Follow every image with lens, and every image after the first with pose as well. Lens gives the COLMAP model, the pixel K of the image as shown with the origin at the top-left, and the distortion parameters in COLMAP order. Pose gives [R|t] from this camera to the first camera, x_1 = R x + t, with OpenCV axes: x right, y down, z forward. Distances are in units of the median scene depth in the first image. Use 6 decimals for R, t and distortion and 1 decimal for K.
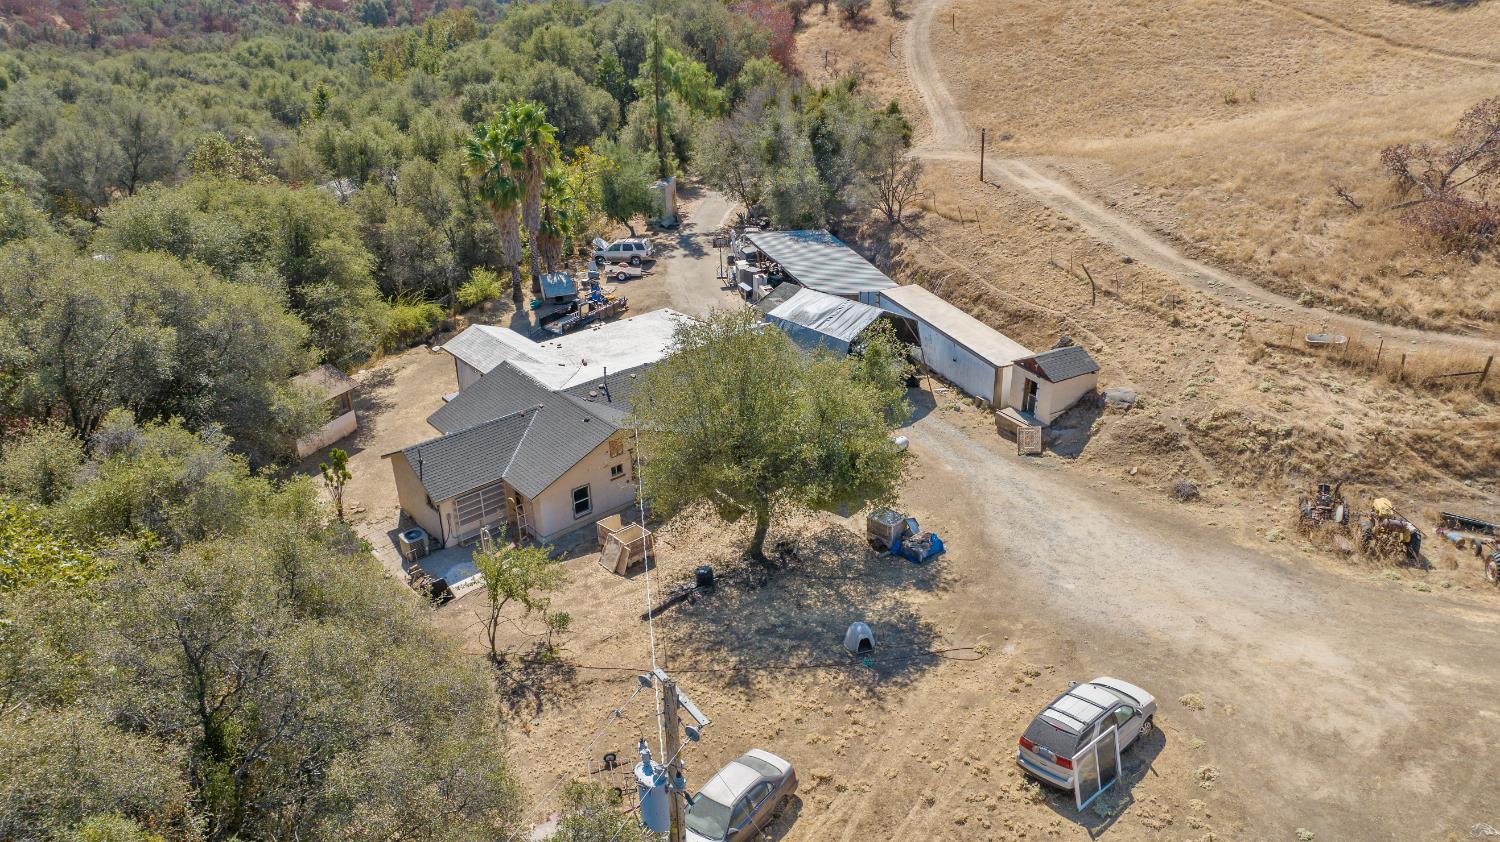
lens RADIAL K [[1060.9, 0, 763.6], [0, 1060.9, 411.2], [0, 0, 1]] dist [-0.053395, 0.069358]
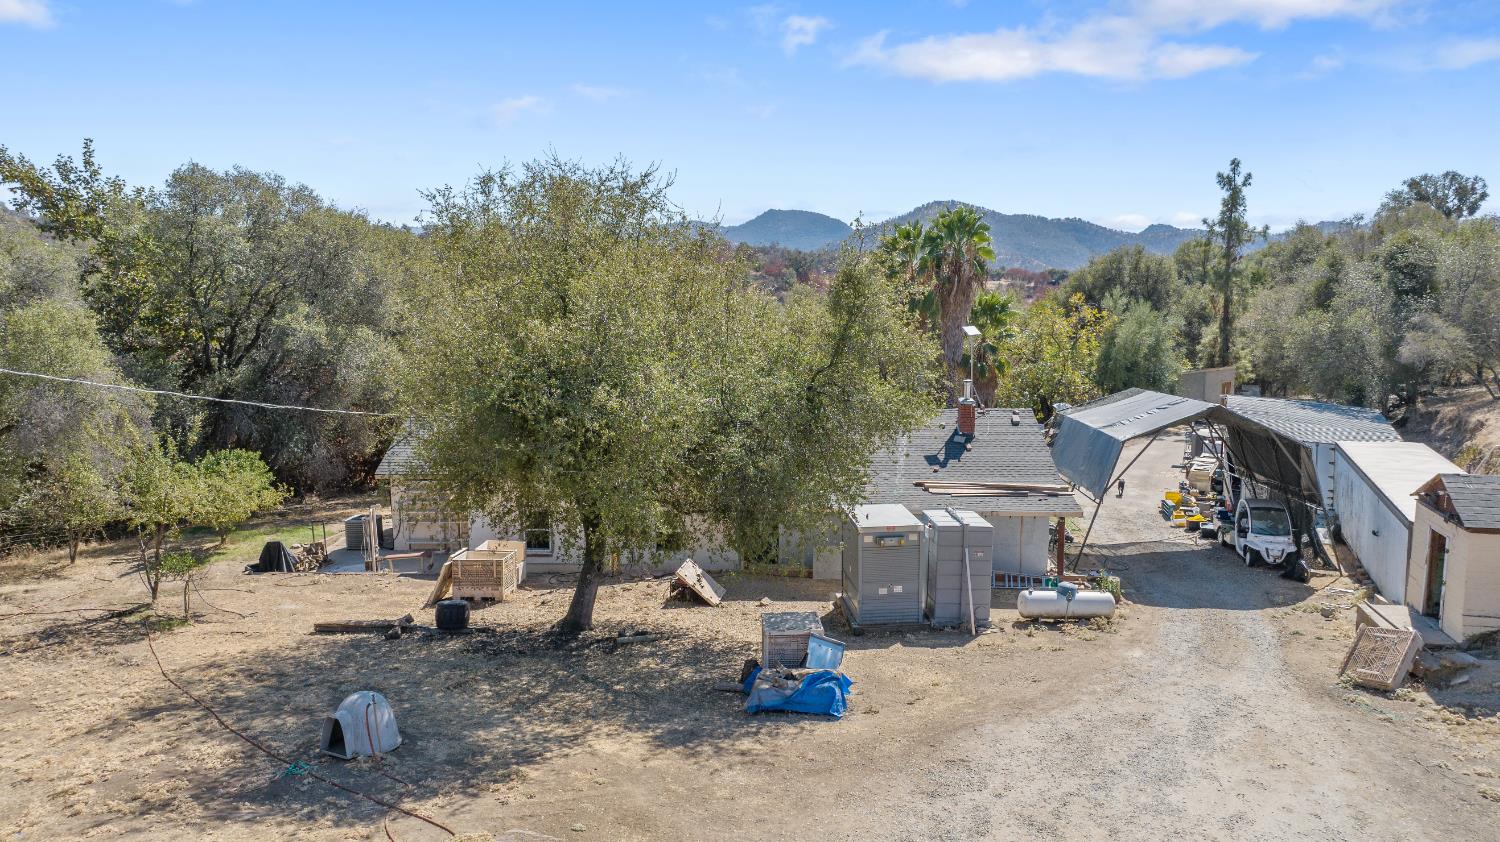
lens RADIAL K [[1060.9, 0, 762.9], [0, 1060.9, 421.6], [0, 0, 1]] dist [-0.053395, 0.069358]
pose [[0.721030, 0.112585, -0.683696, 0.341398], [-0.310292, 0.934708, -0.173317, 0.085321], [0.619544, 0.337112, 0.708887, 0.523582]]
